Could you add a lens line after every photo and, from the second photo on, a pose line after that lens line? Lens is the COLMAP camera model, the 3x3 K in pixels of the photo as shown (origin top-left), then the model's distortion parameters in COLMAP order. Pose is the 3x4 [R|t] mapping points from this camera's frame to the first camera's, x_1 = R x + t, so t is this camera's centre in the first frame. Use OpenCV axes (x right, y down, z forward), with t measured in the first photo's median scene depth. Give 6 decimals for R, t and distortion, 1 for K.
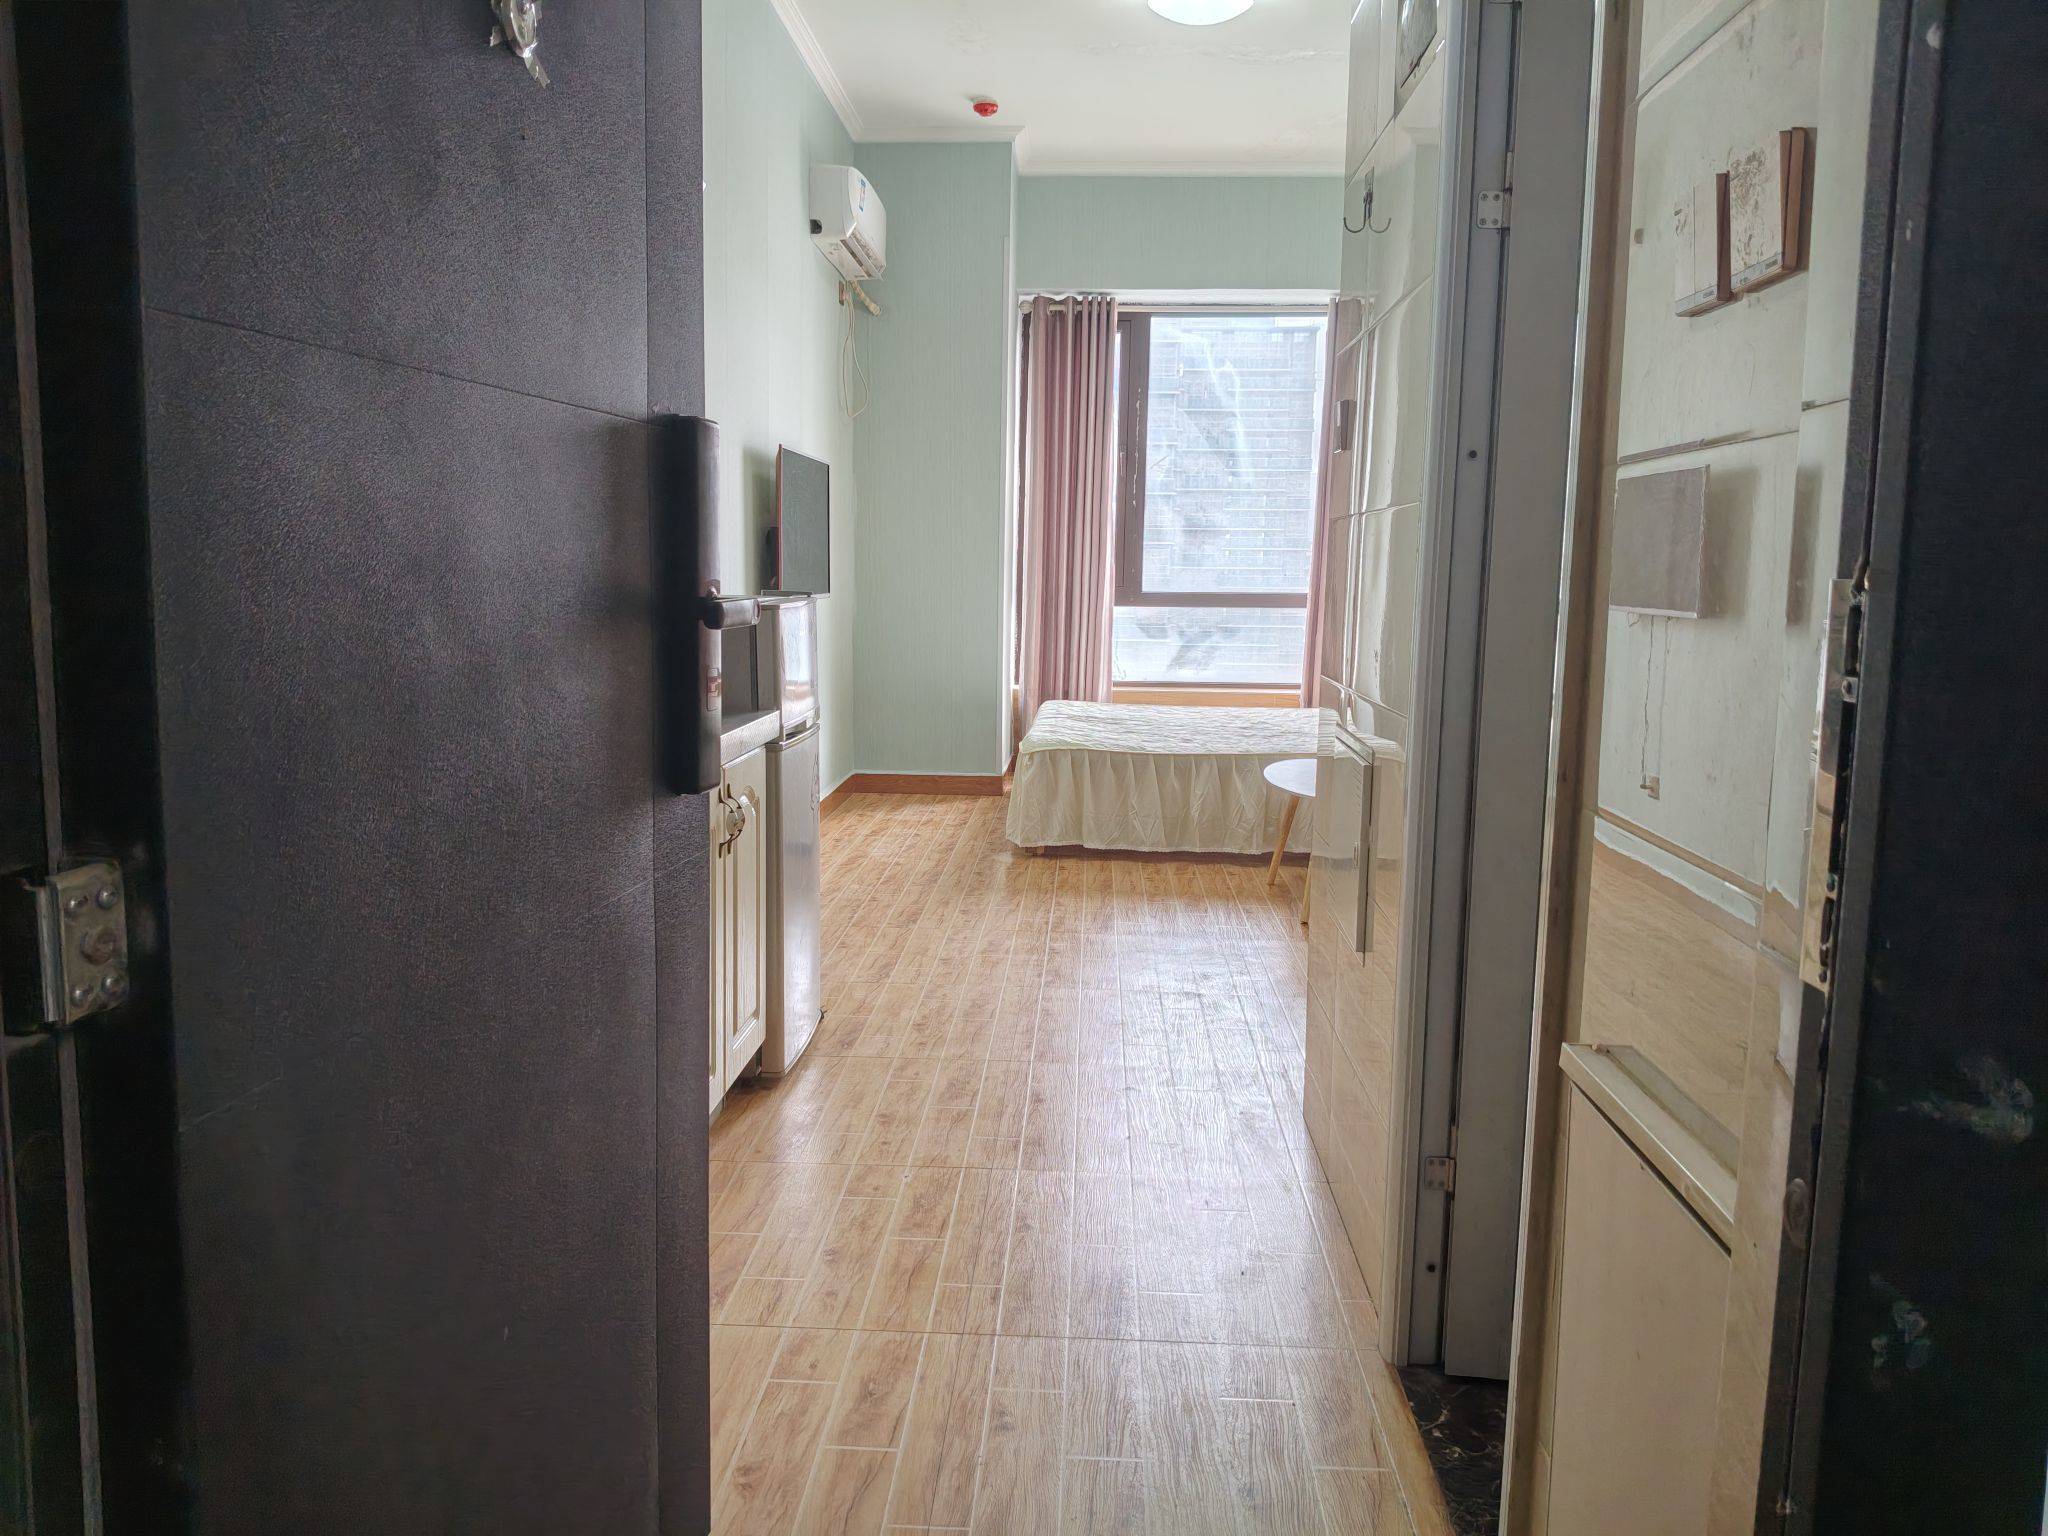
lens RADIAL K [[1603.0, 0, 1018.2], [0, 1603.0, 770.8], [0, 0, 1]] dist [0.080405, -0.008202]
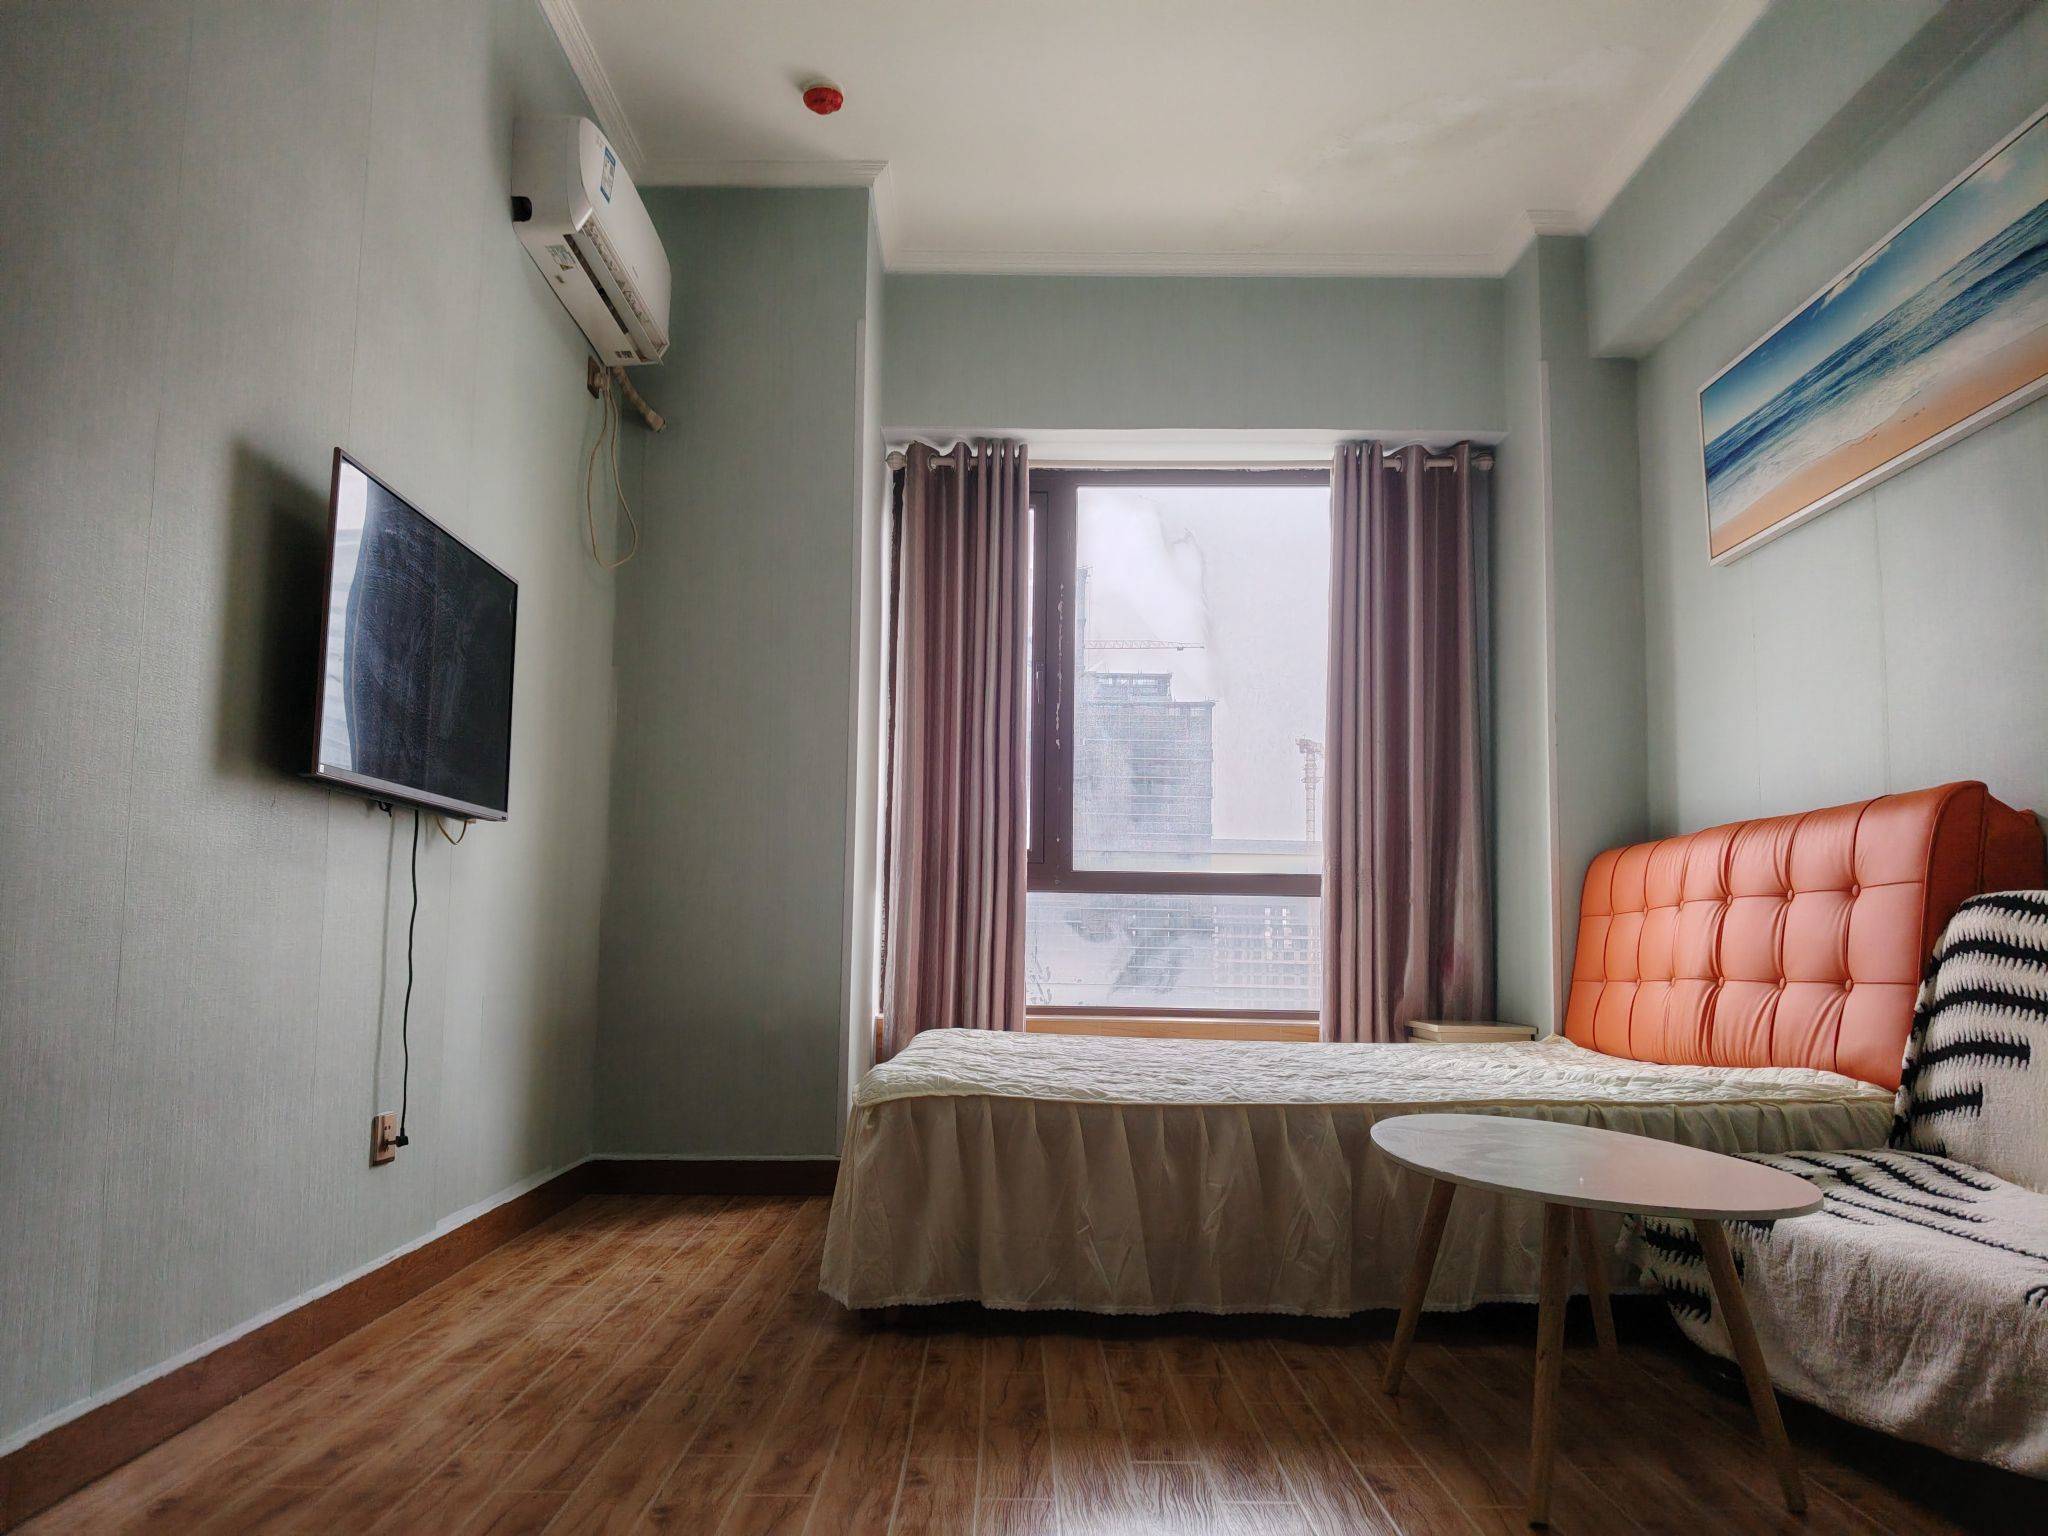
lens RADIAL K [[1603.0, 0, 1011.8], [0, 1603.0, 771.3], [0, 0, 1]] dist [0.080405, -0.008202]
pose [[0.998654, -0.000555, 0.051868, 0.021341], [0.012771, 0.971792, -0.235494, 0.005198], [-0.050274, 0.235839, 0.970491, 0.426517]]
